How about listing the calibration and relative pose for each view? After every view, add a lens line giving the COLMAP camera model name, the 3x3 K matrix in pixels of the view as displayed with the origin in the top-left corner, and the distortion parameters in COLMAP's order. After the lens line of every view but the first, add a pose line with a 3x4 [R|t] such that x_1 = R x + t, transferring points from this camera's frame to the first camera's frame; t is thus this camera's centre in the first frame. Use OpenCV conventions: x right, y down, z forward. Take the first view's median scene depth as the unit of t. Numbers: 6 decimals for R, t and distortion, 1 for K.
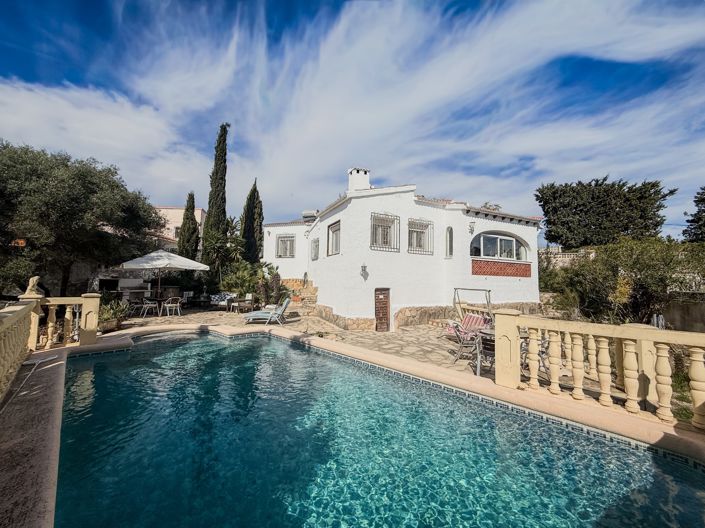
lens RADIAL K [[280.8, 0, 350.6], [0, 280.8, 264.1], [0, 0, 1]] dist [-0.000195, 0.000483]
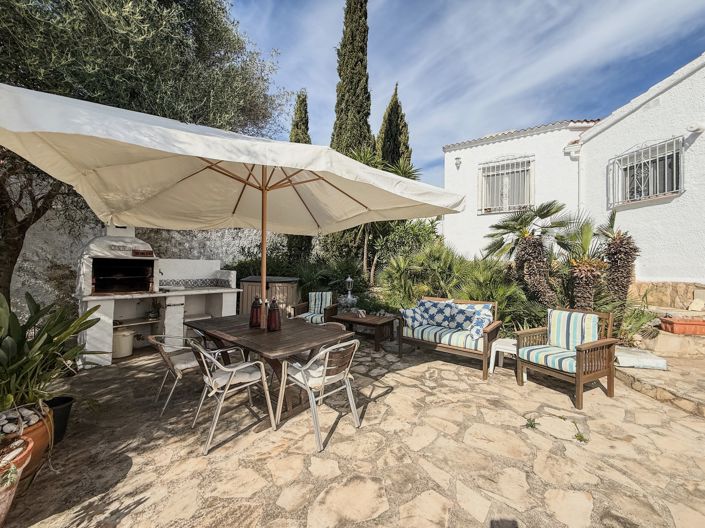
lens RADIAL K [[280.8, 0, 350.6], [0, 280.8, 264.1], [0, 0, 1]] dist [-0.000195, 0.000483]
pose [[0.971694, -0.002711, -0.236228, -0.458528], [0.013664, 0.998905, 0.044743, 0.042782], [0.235849, -0.046705, 0.970667, 0.649036]]
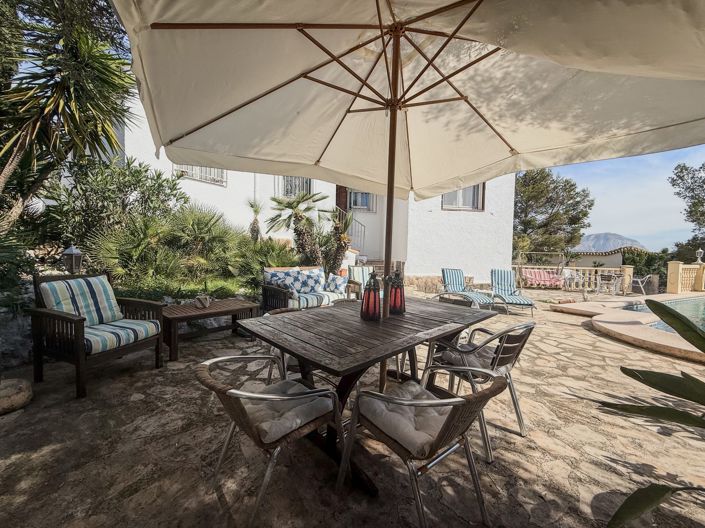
lens RADIAL K [[280.8, 0, 350.6], [0, 280.8, 264.1], [0, 0, 1]] dist [-0.000195, 0.000483]
pose [[0.312937, -0.042968, 0.948801, -0.718333], [-0.084401, 0.993766, 0.072842, 0.064192], [-0.946016, -0.102875, 0.307360, 0.815731]]
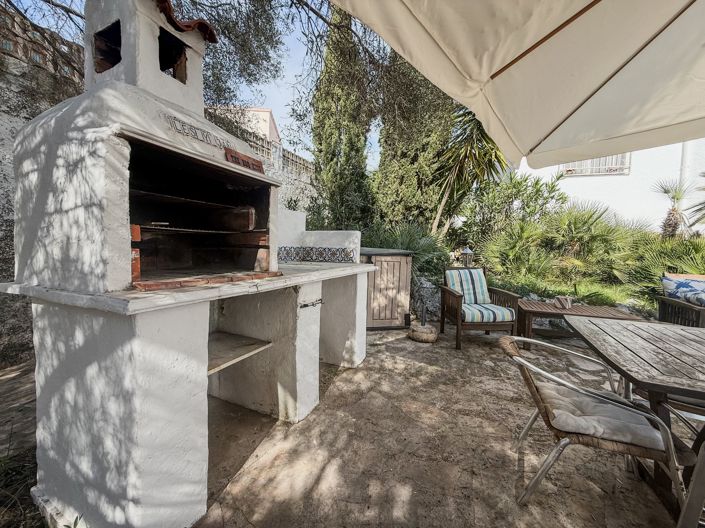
lens RADIAL K [[280.8, 0, 350.6], [0, 280.8, 264.1], [0, 0, 1]] dist [-0.000195, 0.000483]
pose [[0.999727, 0.006287, 0.022498, -0.713130], [-0.008927, 0.992827, 0.119228, 0.066681], [-0.021587, -0.119396, 0.992612, 0.782010]]
